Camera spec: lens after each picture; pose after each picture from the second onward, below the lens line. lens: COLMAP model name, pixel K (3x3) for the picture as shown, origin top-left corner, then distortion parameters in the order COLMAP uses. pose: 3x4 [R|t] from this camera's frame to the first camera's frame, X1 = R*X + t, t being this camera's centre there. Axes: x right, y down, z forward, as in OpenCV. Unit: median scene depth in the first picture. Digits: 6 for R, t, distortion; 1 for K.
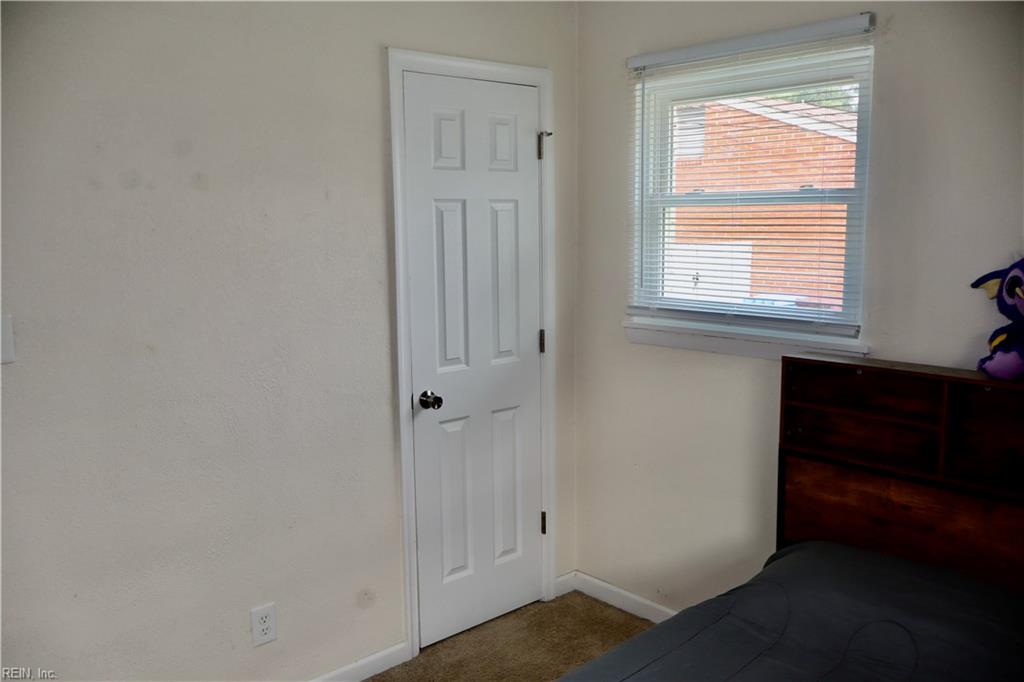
lens RADIAL K [[859.3, 0, 512.0], [0, 859.3, 341.0], [0, 0, 1]] dist [0.002365, 0.002632]
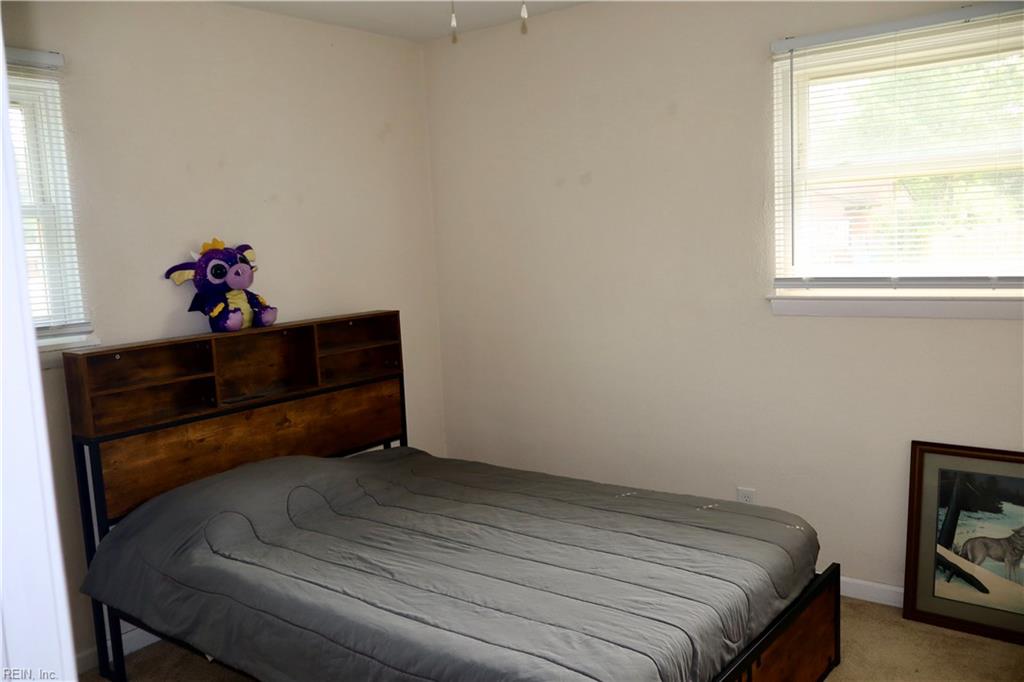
lens RADIAL K [[859.3, 0, 512.0], [0, 859.3, 341.0], [0, 0, 1]] dist [0.002365, 0.002632]
pose [[-0.173307, -0.100177, 0.979760, -0.875412], [0.193042, 0.972061, 0.133536, -0.039452], [-0.965764, 0.212278, -0.149127, 0.669755]]
